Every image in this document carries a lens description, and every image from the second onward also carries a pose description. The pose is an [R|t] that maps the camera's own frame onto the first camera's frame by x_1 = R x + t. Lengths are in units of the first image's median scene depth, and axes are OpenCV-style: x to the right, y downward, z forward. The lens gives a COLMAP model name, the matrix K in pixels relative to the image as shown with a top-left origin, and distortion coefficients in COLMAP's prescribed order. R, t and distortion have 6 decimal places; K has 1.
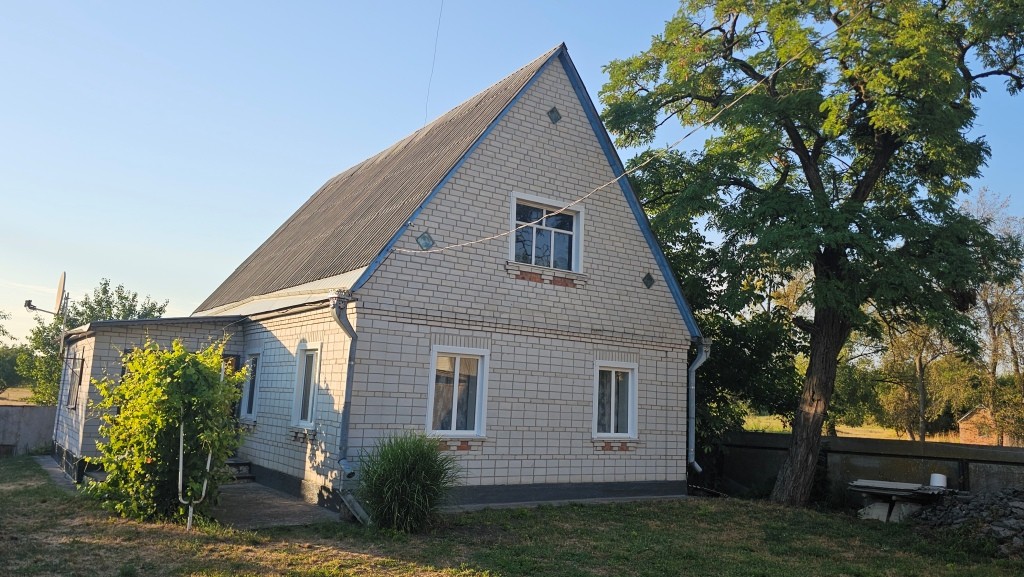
lens RADIAL K [[716.9, 0, 513.0], [0, 716.9, 276.0], [0, 0, 1]] dist [0.090338, -0.090306]
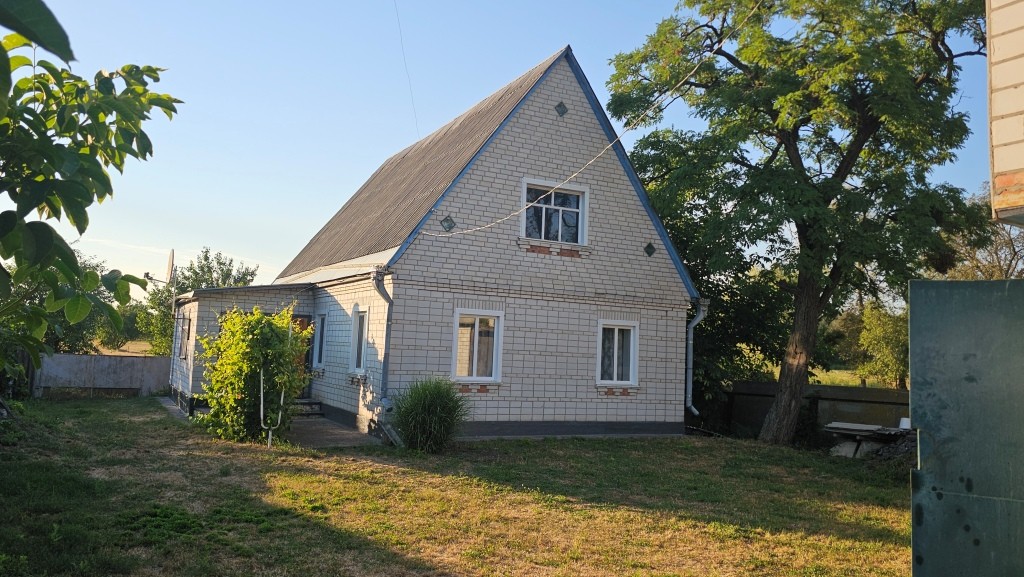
lens RADIAL K [[717.4, 0, 505.5], [0, 717.4, 268.7], [0, 0, 1]] dist [0.118489, -0.153738]
pose [[0.992504, -0.012688, -0.121549, 0.110792], [0.019159, 0.998452, 0.052221, -0.030412], [0.120698, -0.054158, 0.991211, -0.183536]]
